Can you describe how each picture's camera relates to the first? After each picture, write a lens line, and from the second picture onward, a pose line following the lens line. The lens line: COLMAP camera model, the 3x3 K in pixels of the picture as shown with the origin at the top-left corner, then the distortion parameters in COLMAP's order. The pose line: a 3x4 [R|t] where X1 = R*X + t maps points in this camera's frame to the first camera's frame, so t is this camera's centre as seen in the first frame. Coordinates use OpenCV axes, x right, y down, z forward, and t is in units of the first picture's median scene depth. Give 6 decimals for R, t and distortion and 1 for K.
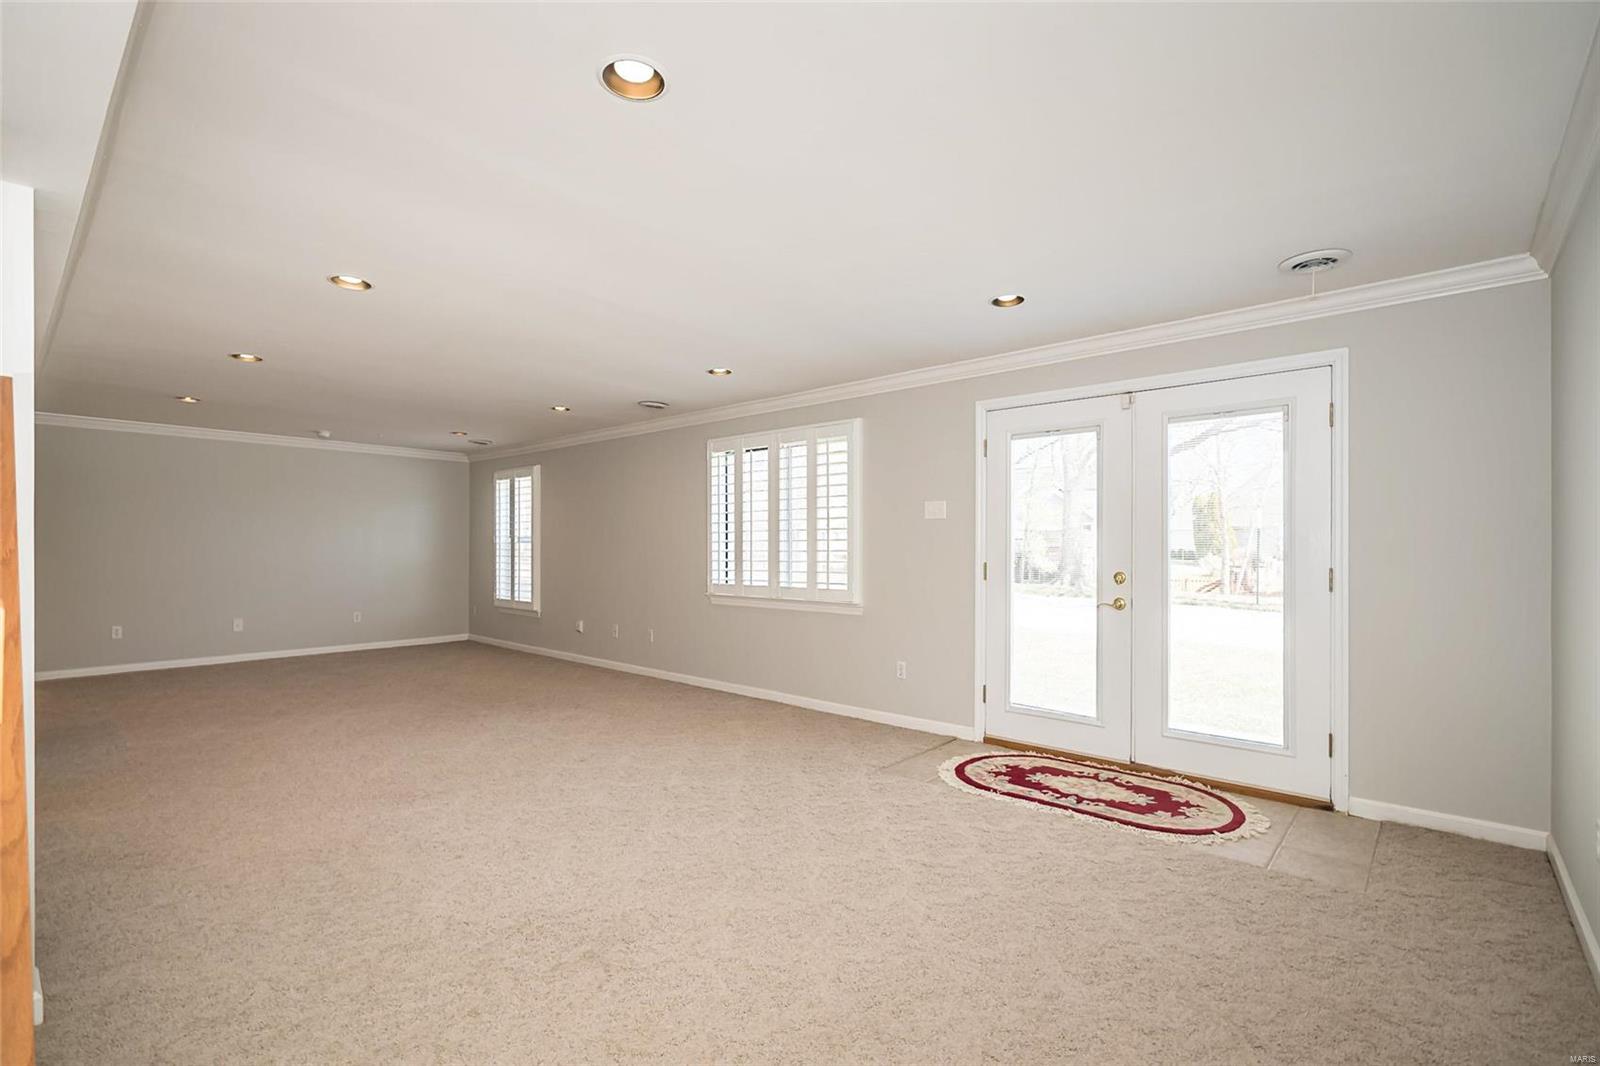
lens RADIAL K [[730.3, 0, 803.6], [0, 730.3, 536.2], [0, 0, 1]] dist [-0.008549, 0.002306]
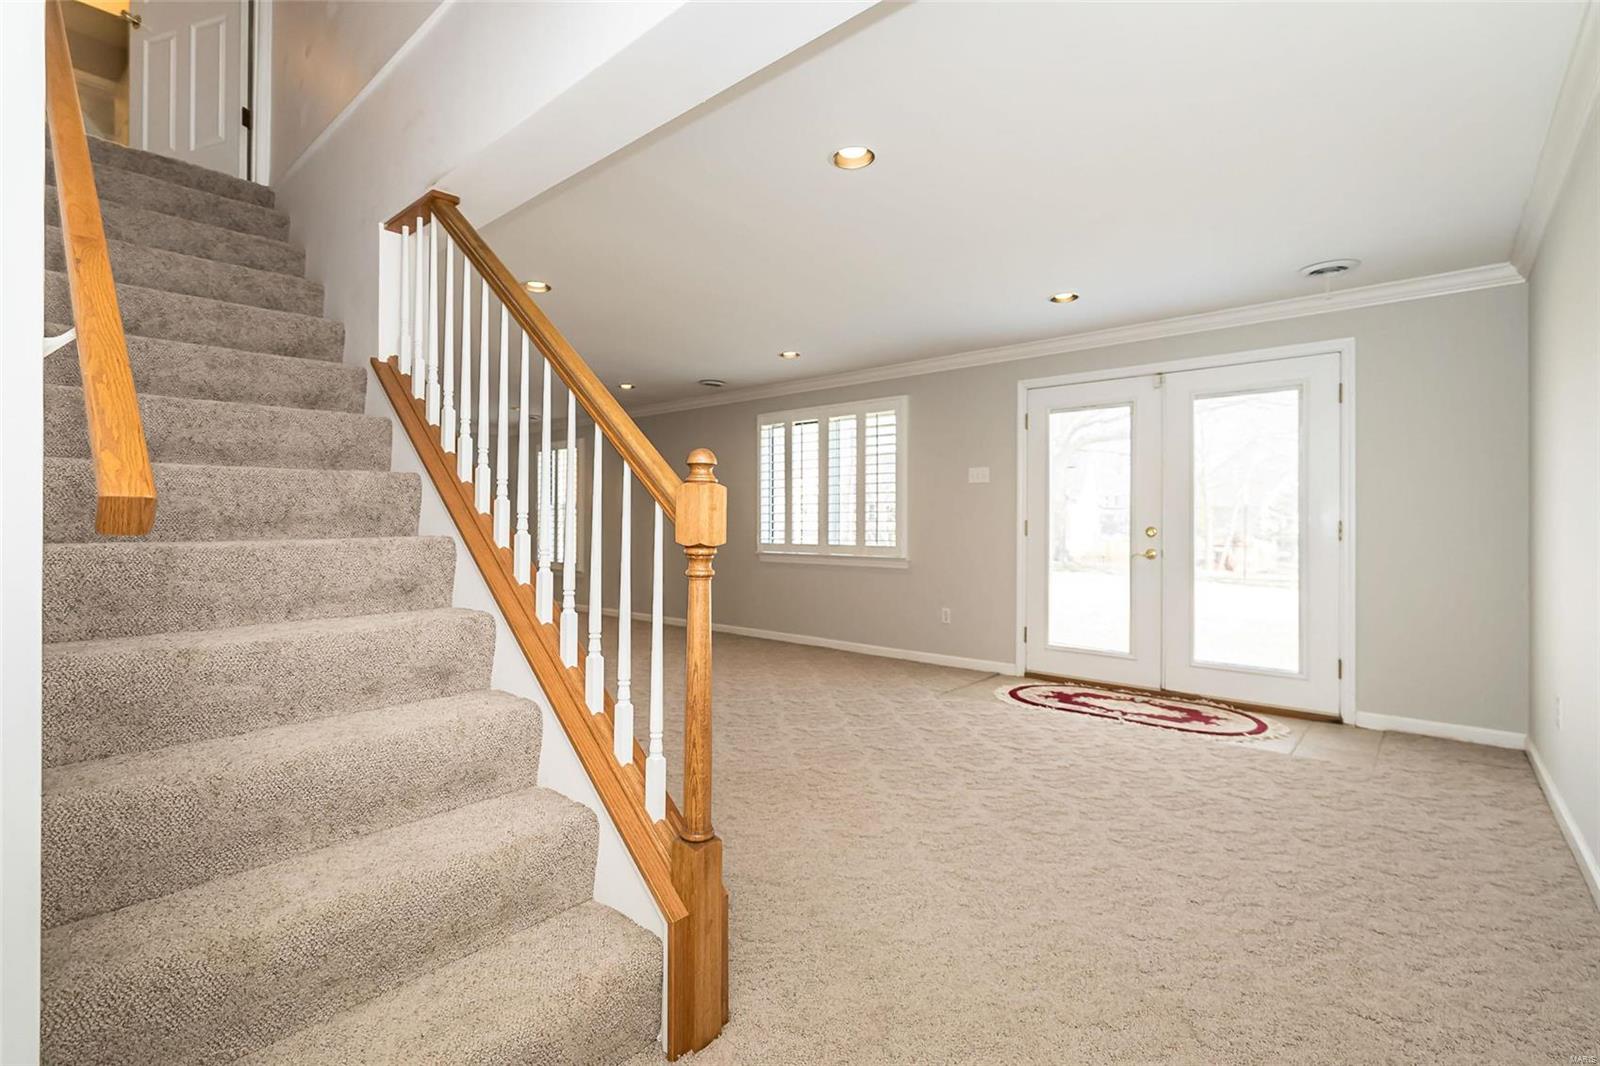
lens RADIAL K [[730.3, 0, 748.7], [0, 730.3, 507.4], [0, 0, 1]] dist [-0.008549, 0.002306]
pose [[0.999409, 0.006684, -0.033714, -0.173173], [-0.006950, 0.999946, -0.007775, 0.031717], [0.033660, 0.008005, 0.999401, -0.190876]]
